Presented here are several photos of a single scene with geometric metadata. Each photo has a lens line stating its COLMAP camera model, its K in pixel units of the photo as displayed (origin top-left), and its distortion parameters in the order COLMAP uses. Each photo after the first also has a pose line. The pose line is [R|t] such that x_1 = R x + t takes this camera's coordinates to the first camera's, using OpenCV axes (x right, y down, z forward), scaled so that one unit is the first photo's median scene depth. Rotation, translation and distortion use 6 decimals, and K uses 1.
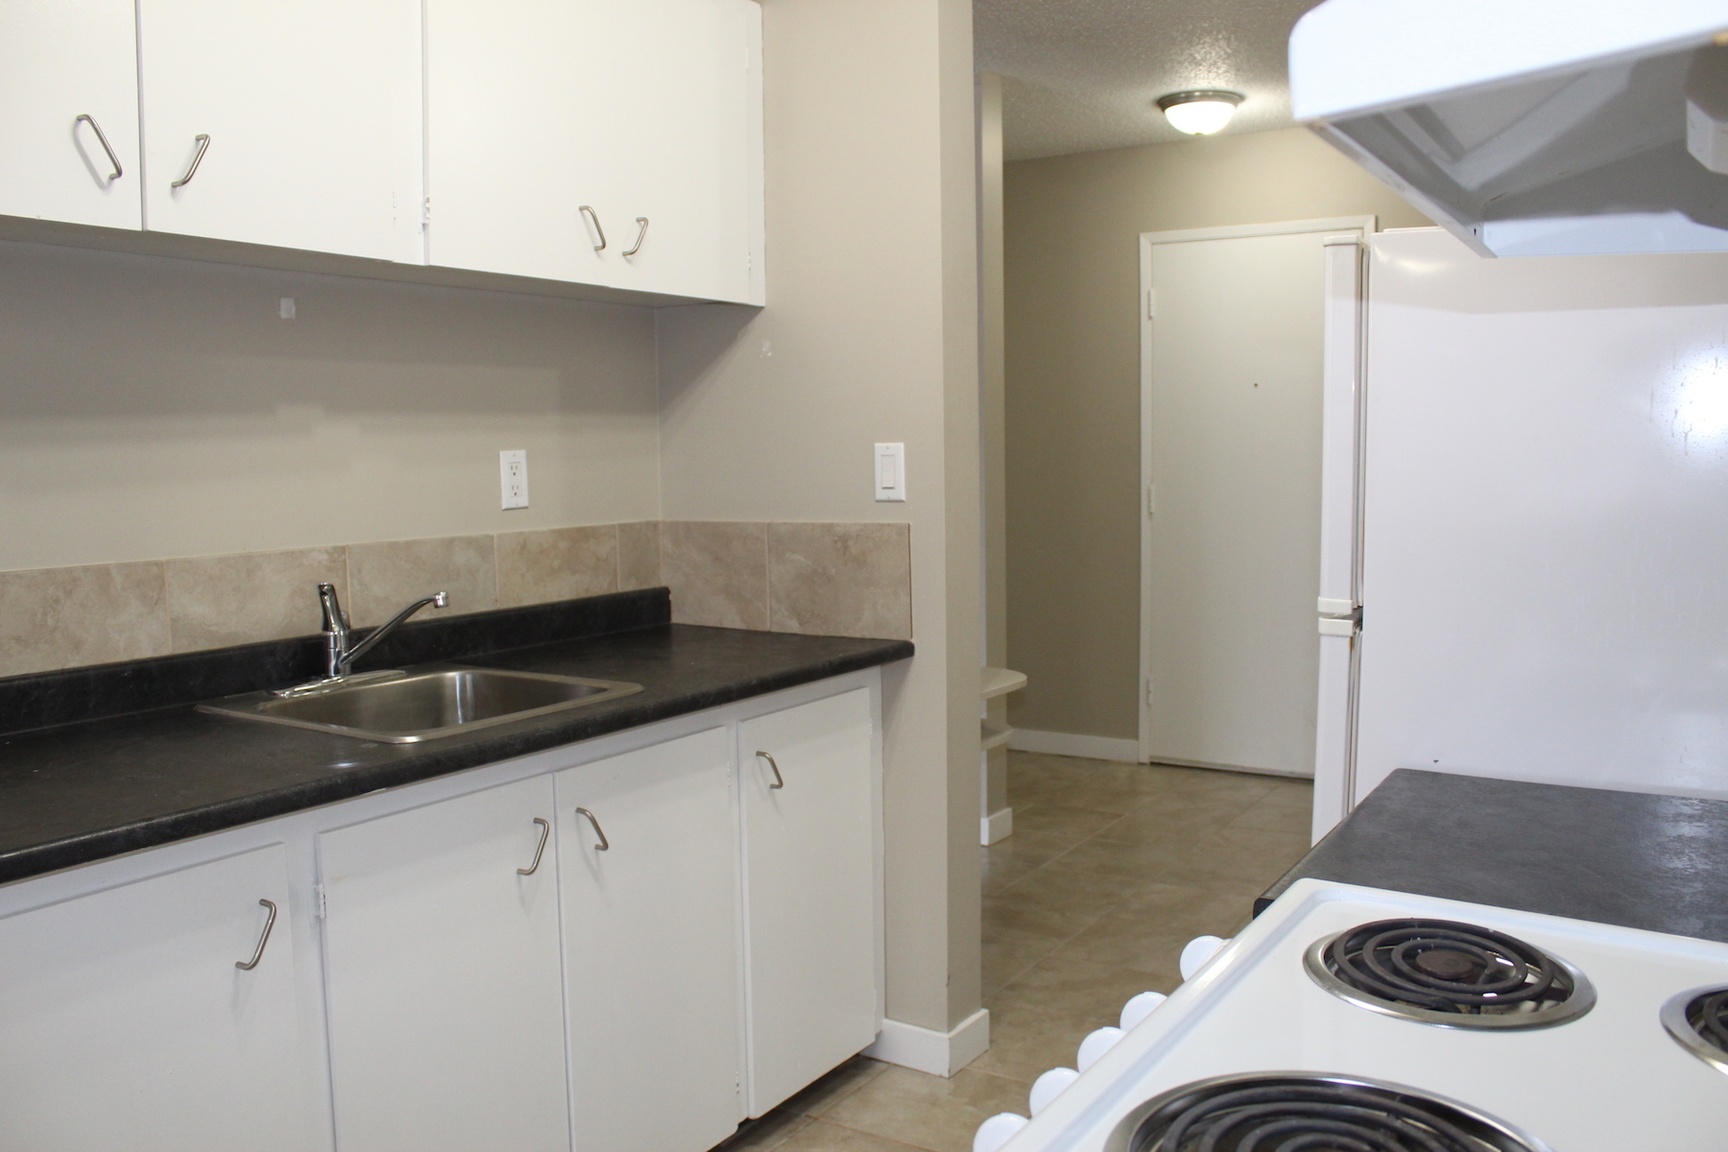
lens RADIAL K [[1409.0, 0, 860.1], [0, 1409.0, 573.9], [0, 0, 1]] dist [-0.182137, 0.169189]
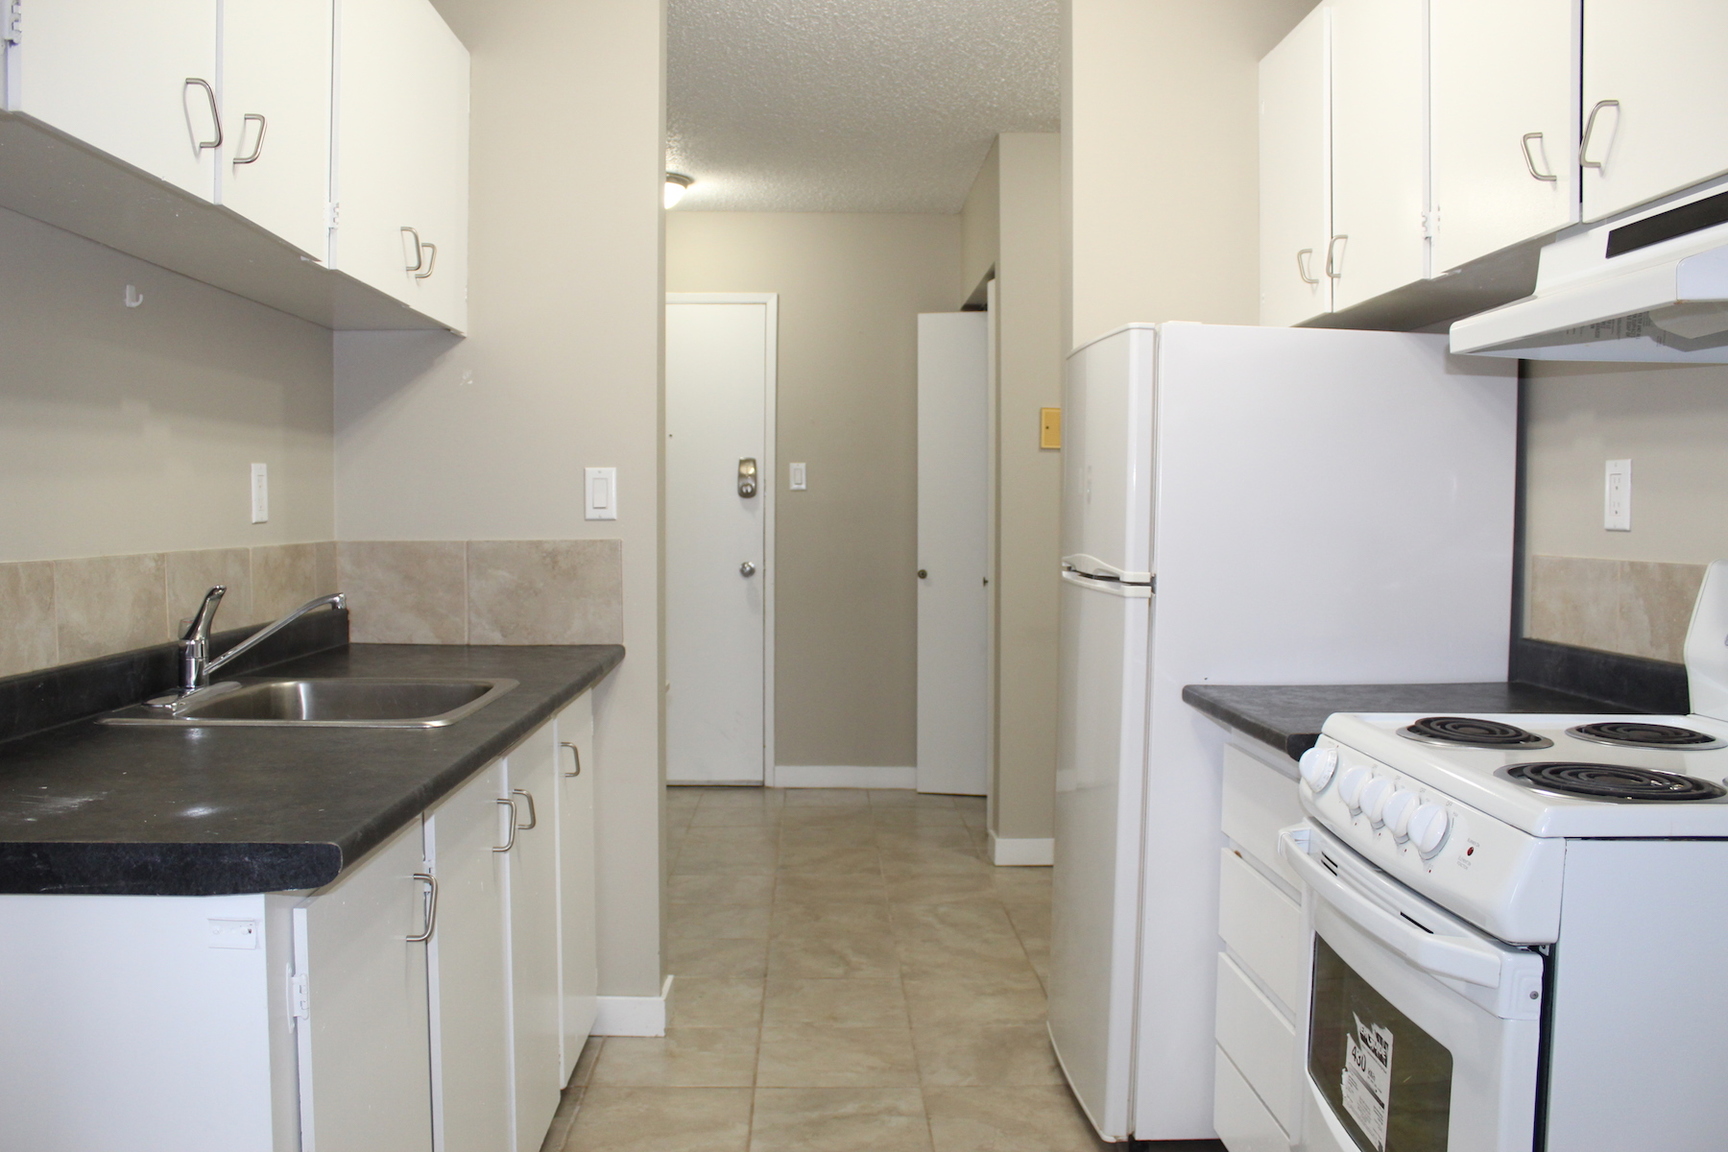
lens RADIAL K [[1409.0, 0, 860.1], [0, 1409.0, 573.9], [0, 0, 1]] dist [-0.182137, 0.169189]
pose [[0.825474, -0.009406, 0.564361, -0.431032], [0.034715, 0.998814, -0.034129, 0.035679], [-0.563371, 0.047765, 0.824822, -0.025803]]
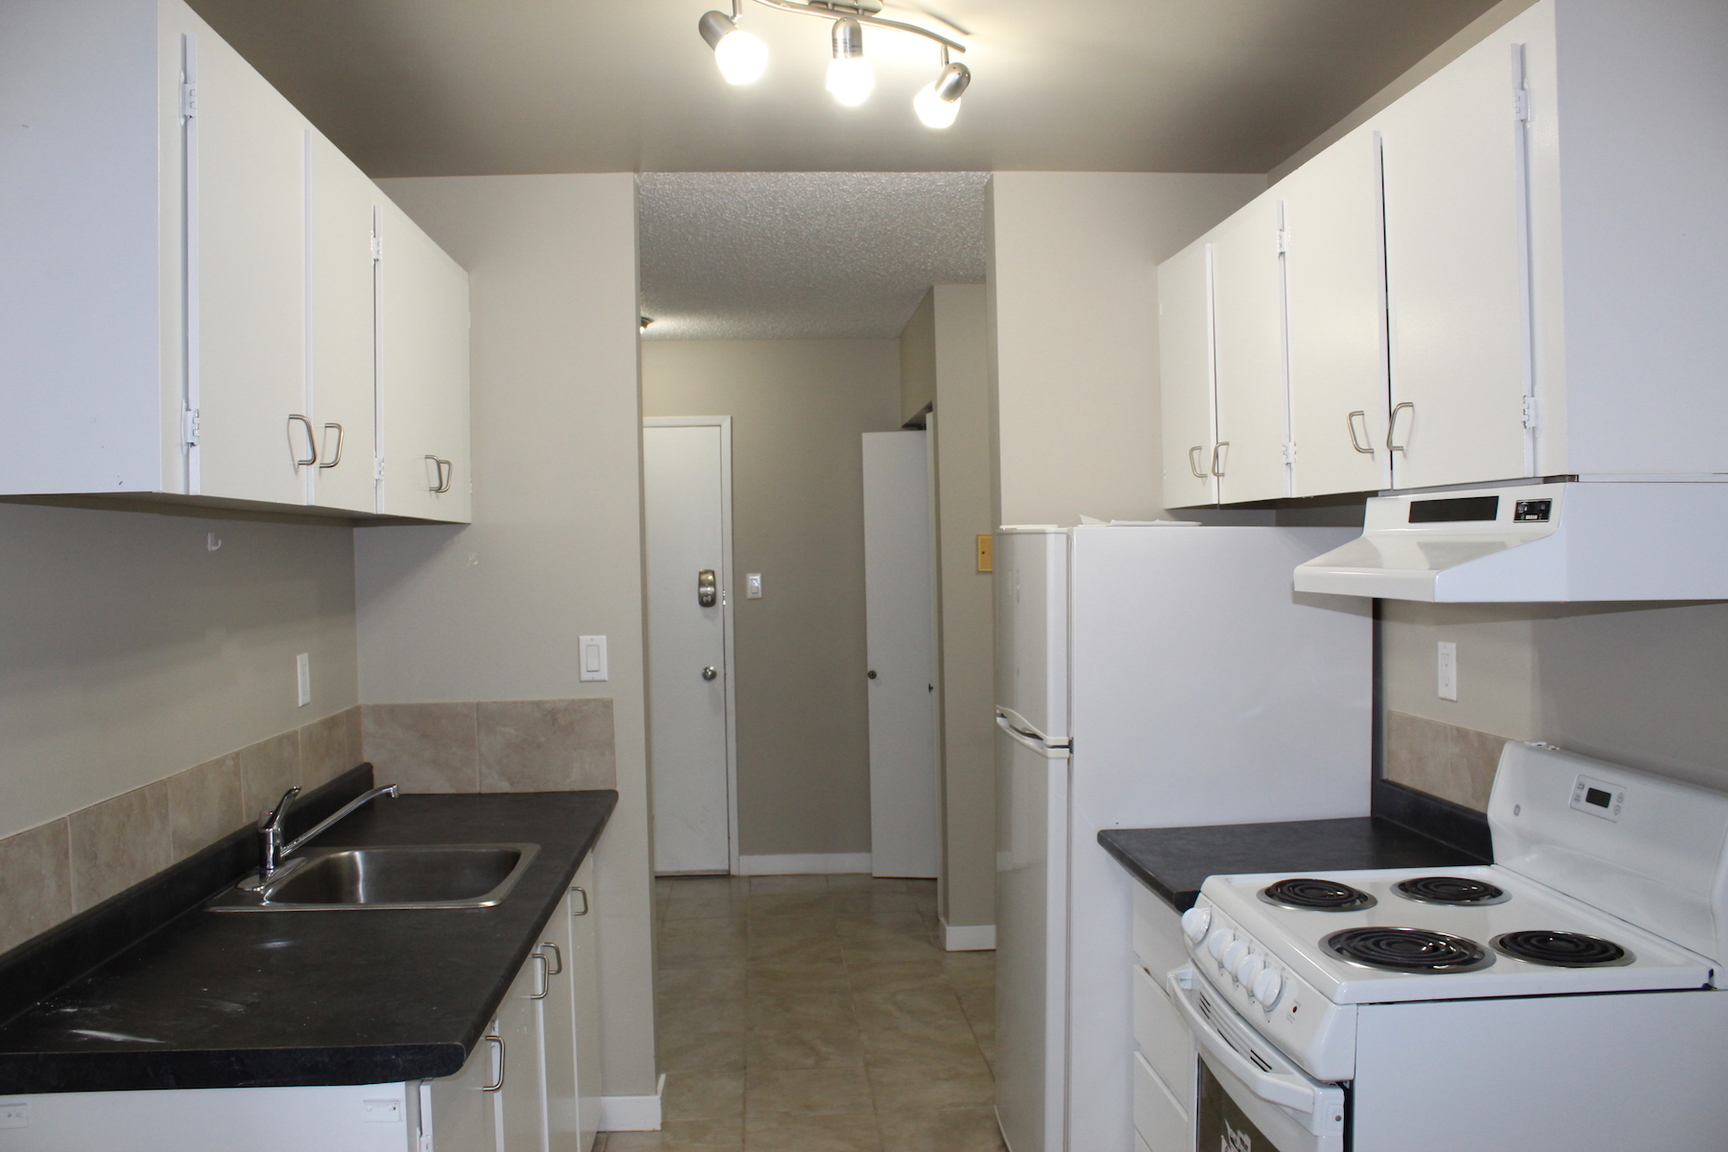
lens RADIAL K [[1409.0, 0, 860.1], [0, 1409.0, 573.9], [0, 0, 1]] dist [-0.182137, 0.169189]
pose [[0.802392, -0.011637, 0.596684, -0.534721], [0.061577, 0.996088, -0.063379, -0.052933], [-0.593612, 0.087596, 0.799970, -0.161399]]
